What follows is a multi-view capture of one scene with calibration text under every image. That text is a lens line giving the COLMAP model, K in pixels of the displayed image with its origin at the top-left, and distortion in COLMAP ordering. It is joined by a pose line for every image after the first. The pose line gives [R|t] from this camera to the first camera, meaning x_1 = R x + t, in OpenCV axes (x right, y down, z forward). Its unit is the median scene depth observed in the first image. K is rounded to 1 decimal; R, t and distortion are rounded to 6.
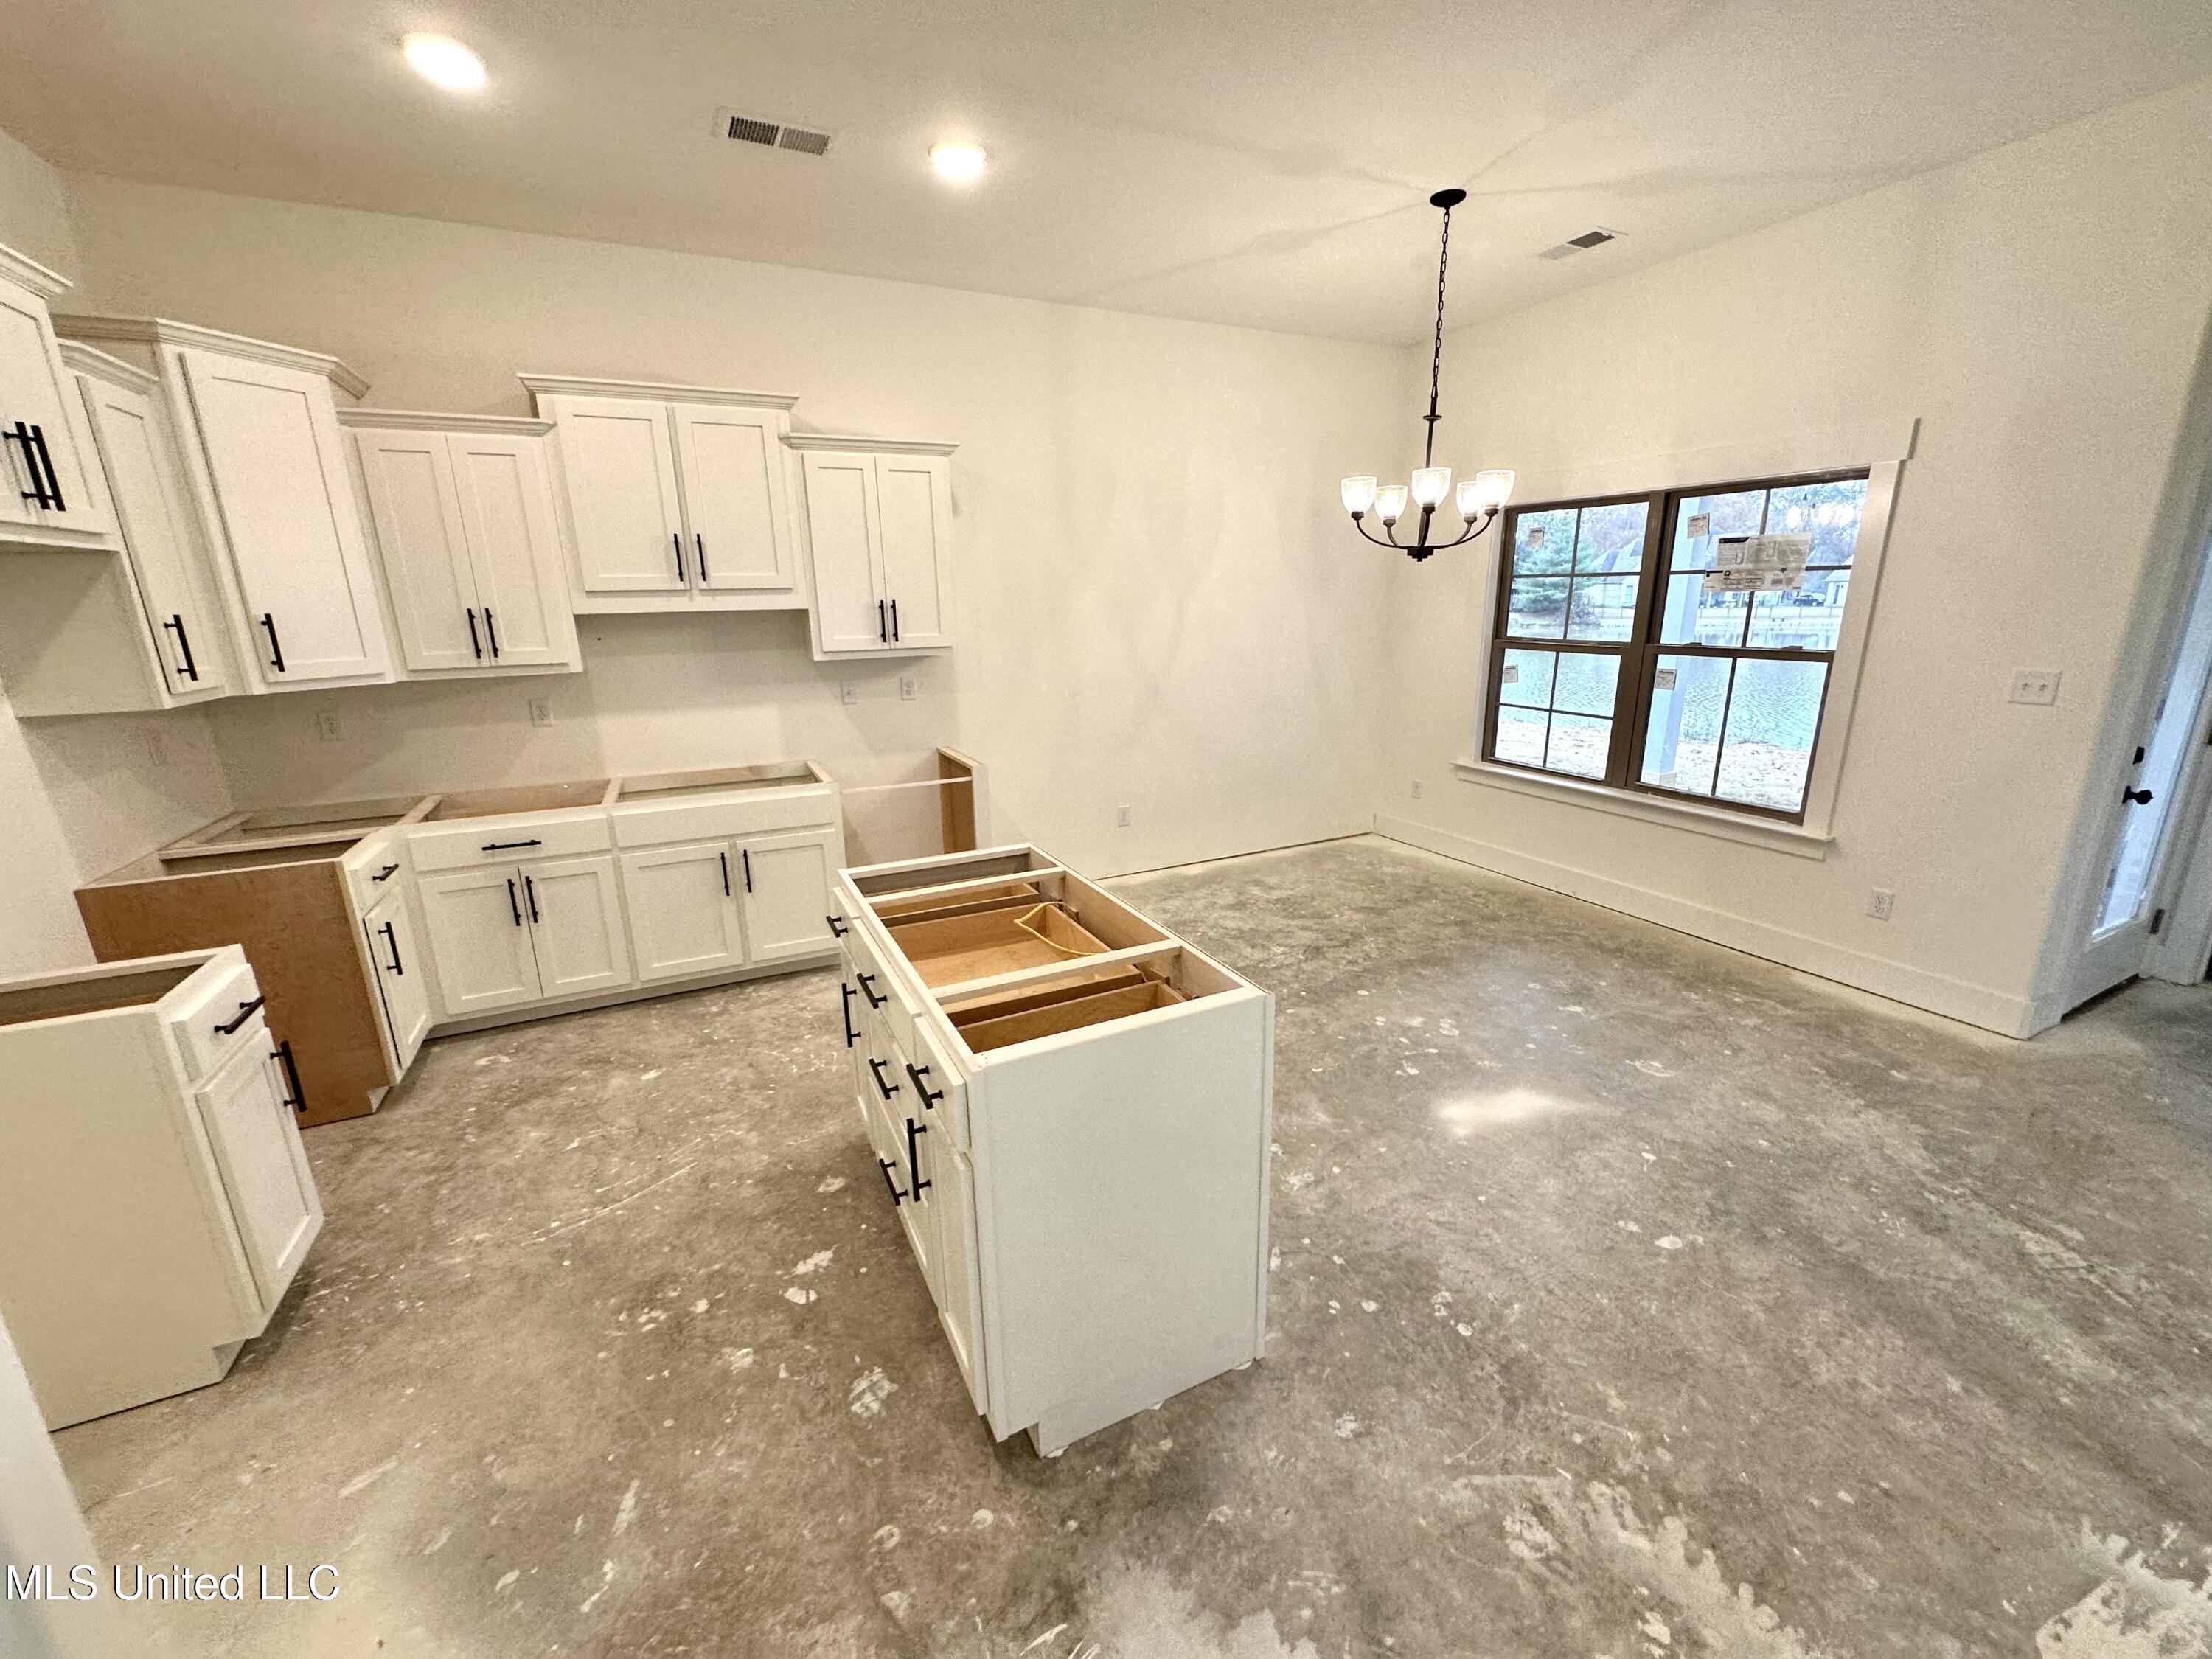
lens RADIAL K [[880.2, 0, 1106.0], [0, 880.2, 829.5], [0, 0, 1]] dist [-0.002773, 0.000455]
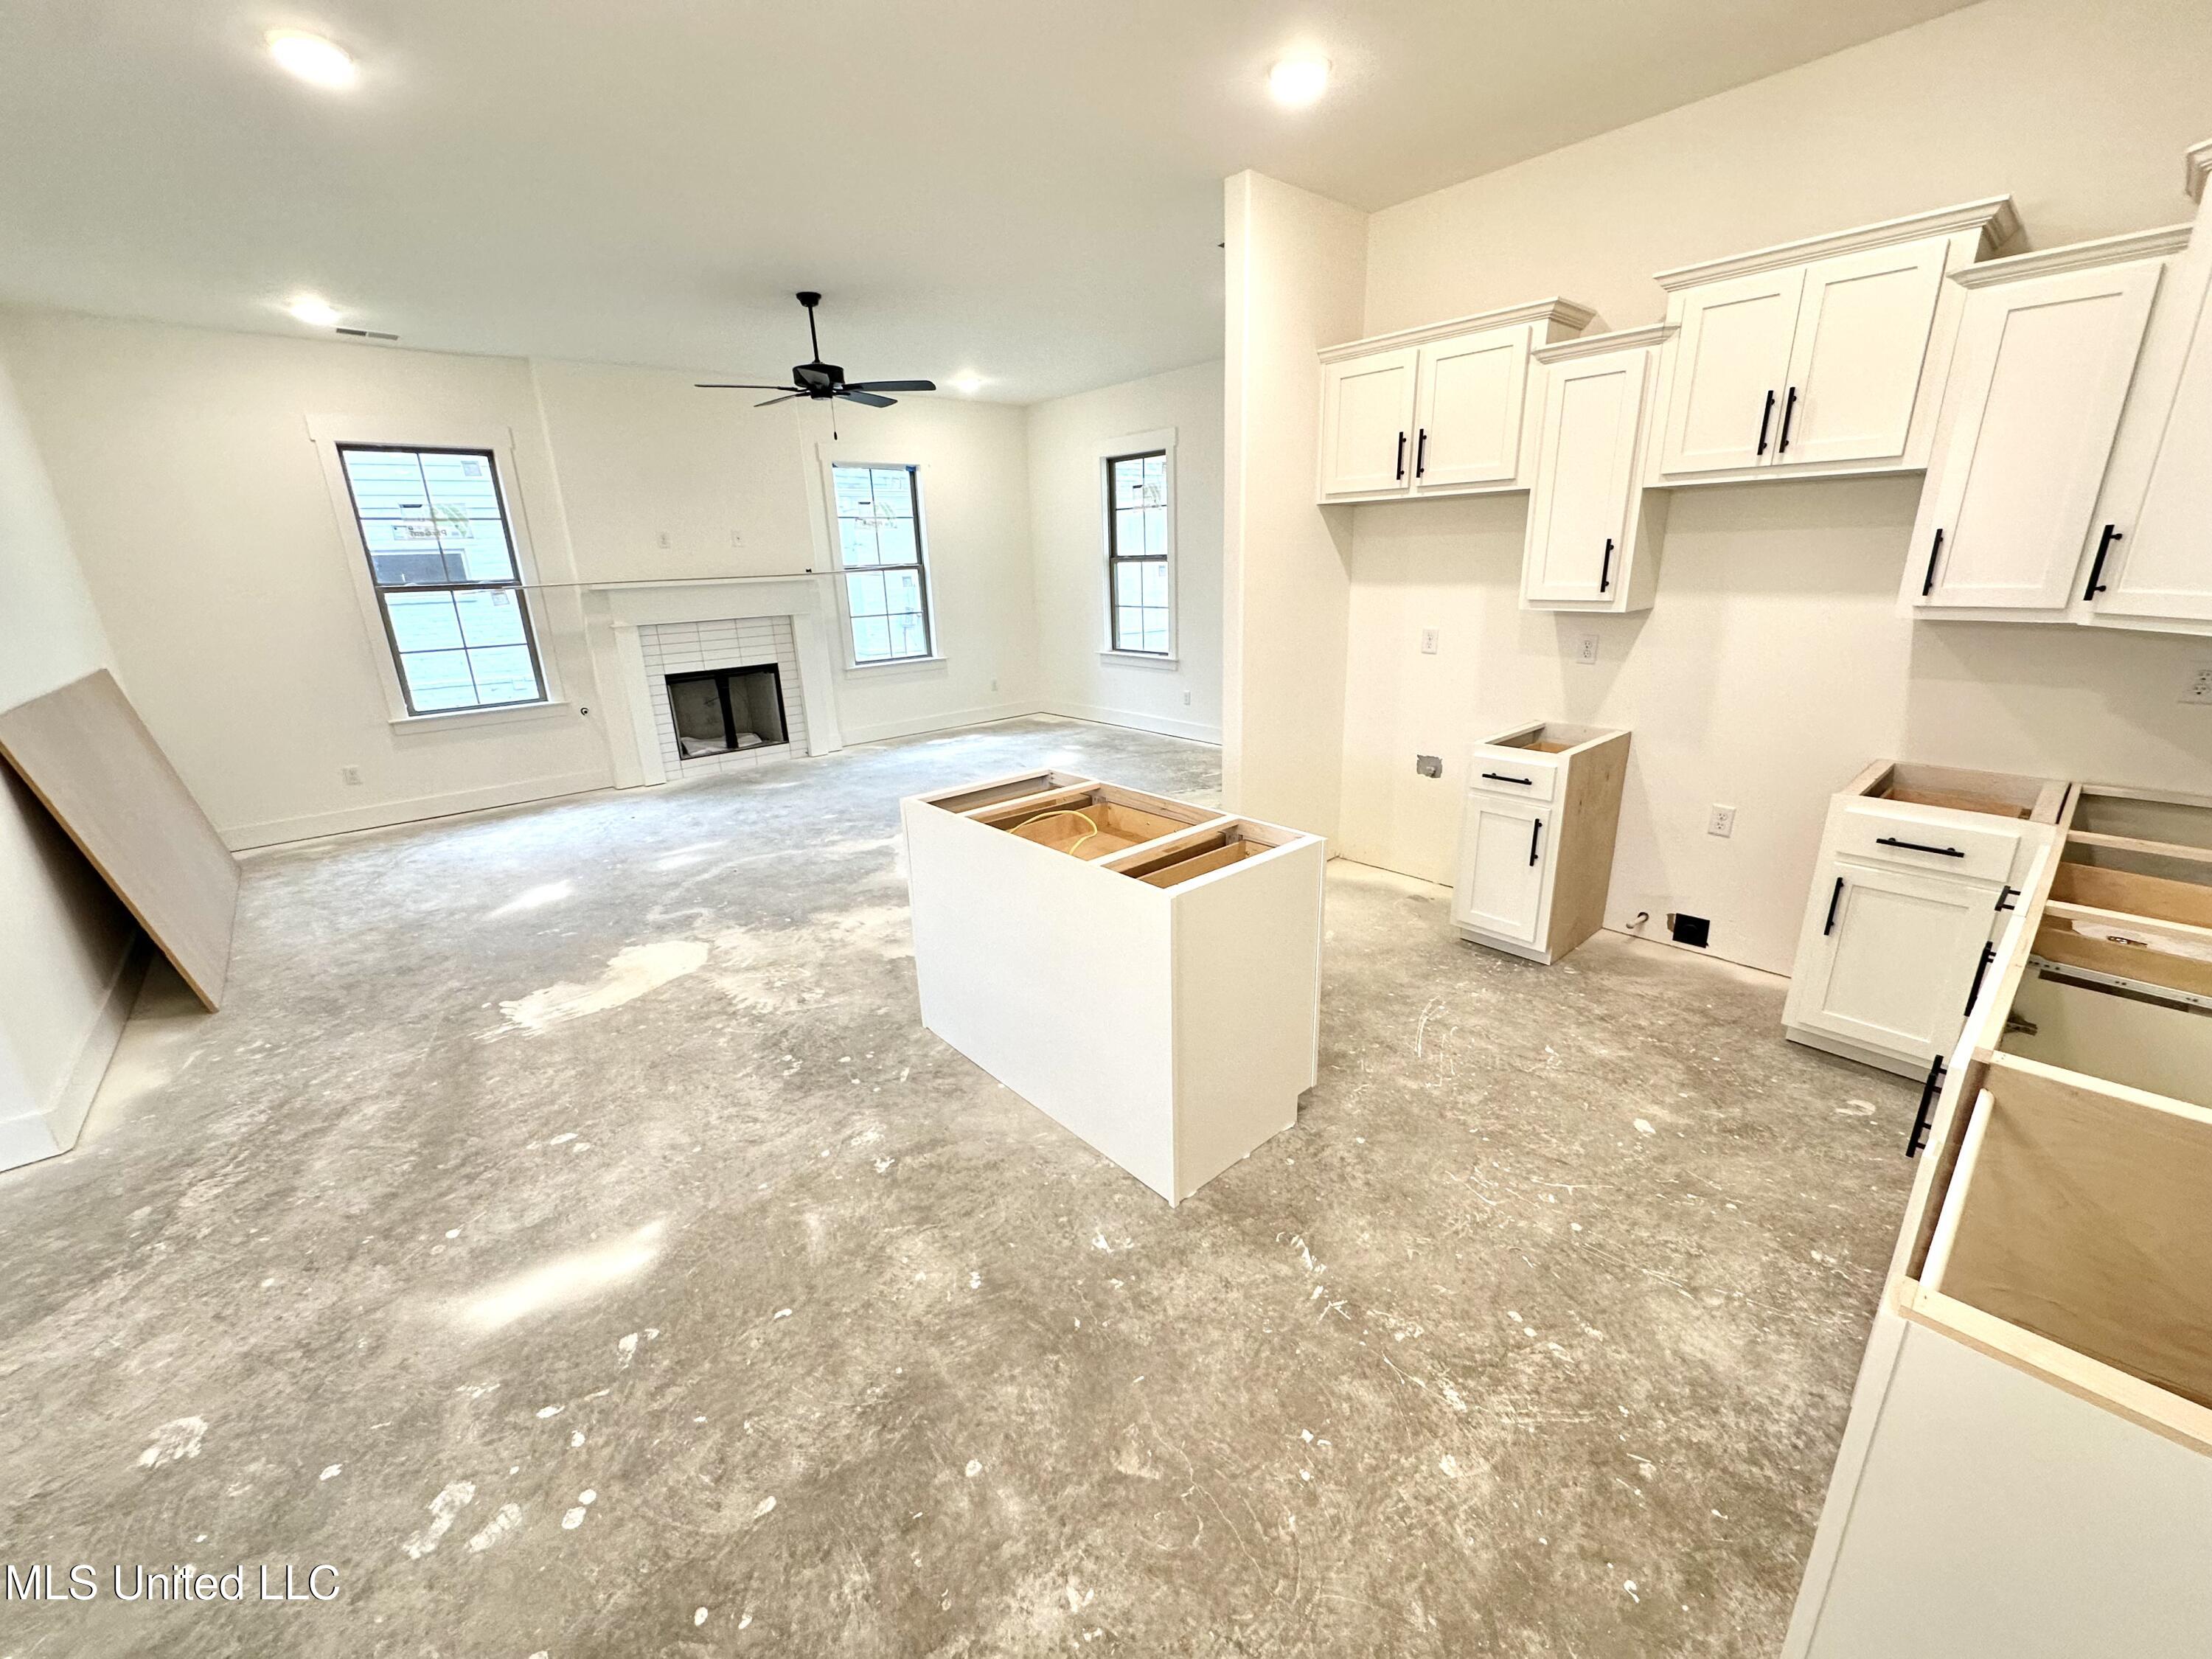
lens RADIAL K [[880.2, 0, 1106.0], [0, 880.2, 829.5], [0, 0, 1]] dist [-0.002773, 0.000455]
pose [[-0.964198, 0.125929, -0.233374, 0.107126], [-0.018427, 0.846108, 0.532693, -0.348974], [0.264541, 0.517922, -0.813495, 1.291304]]
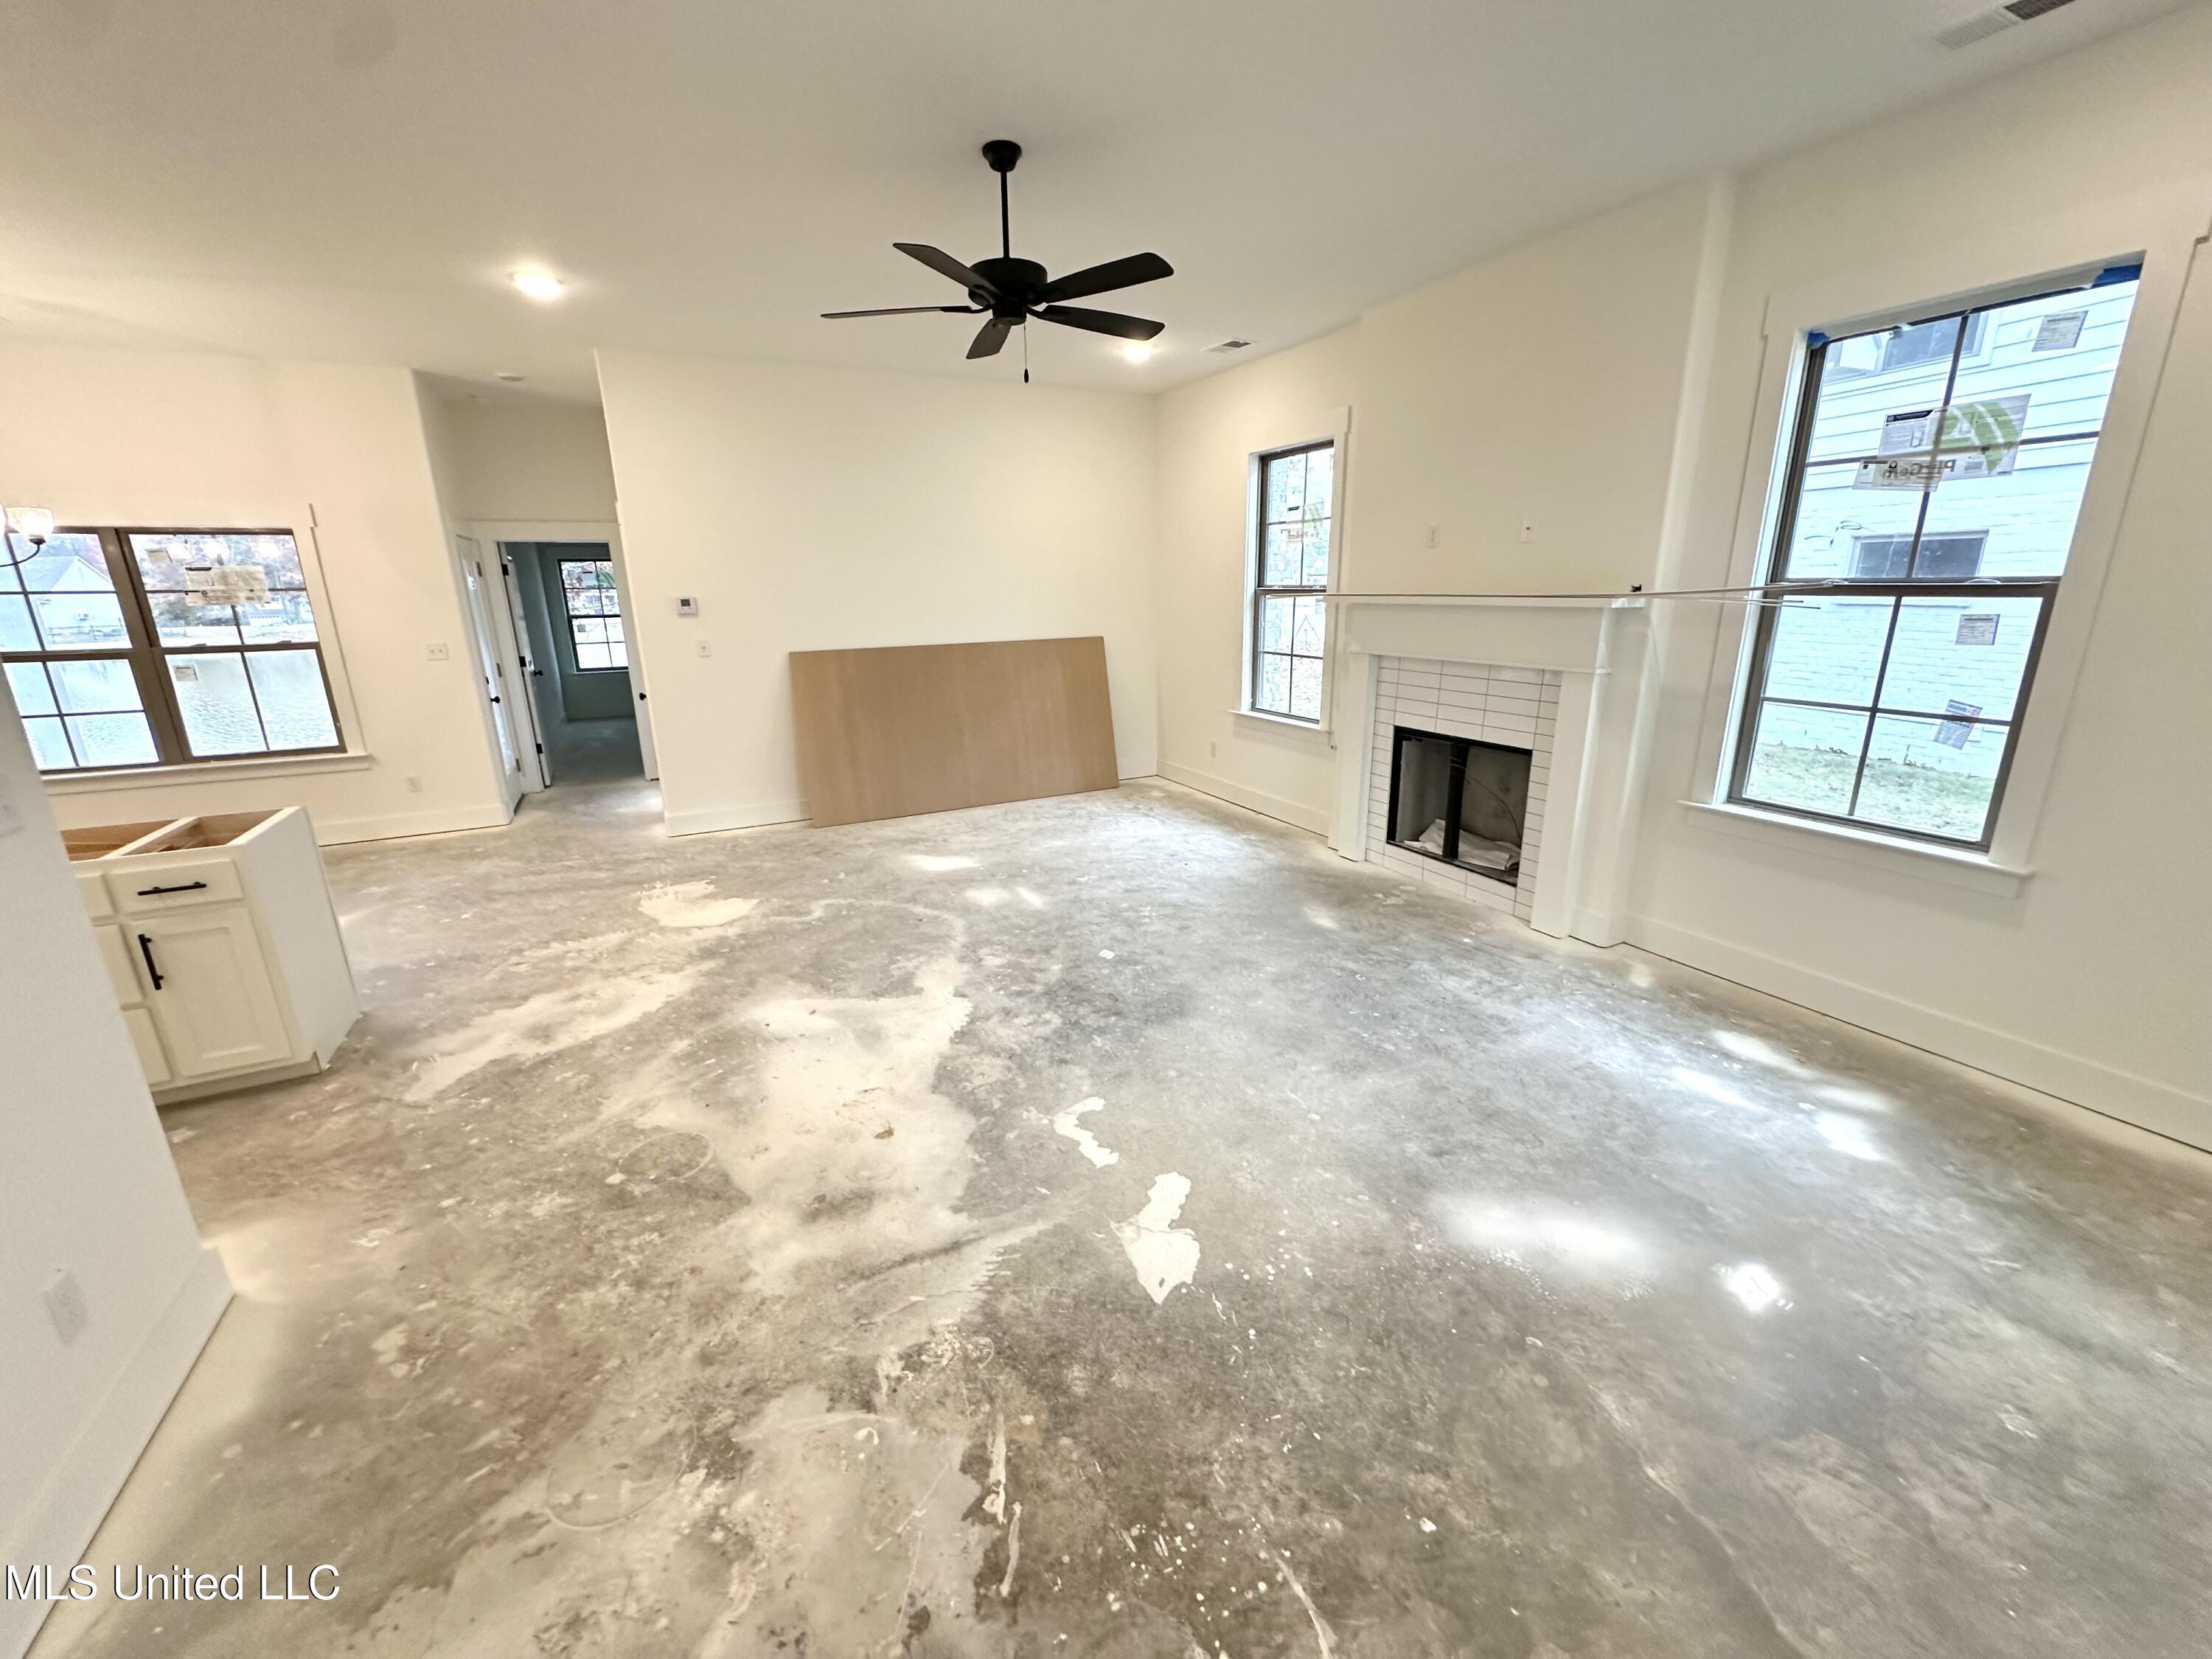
lens RADIAL K [[880.2, 0, 1106.0], [0, 880.2, 829.5], [0, 0, 1]] dist [-0.002773, 0.000455]
pose [[-0.014380, -0.250103, 0.968113, -0.880741], [0.274300, 0.930081, 0.244352, 0.126691], [-0.961537, 0.269067, 0.055229, -0.404709]]
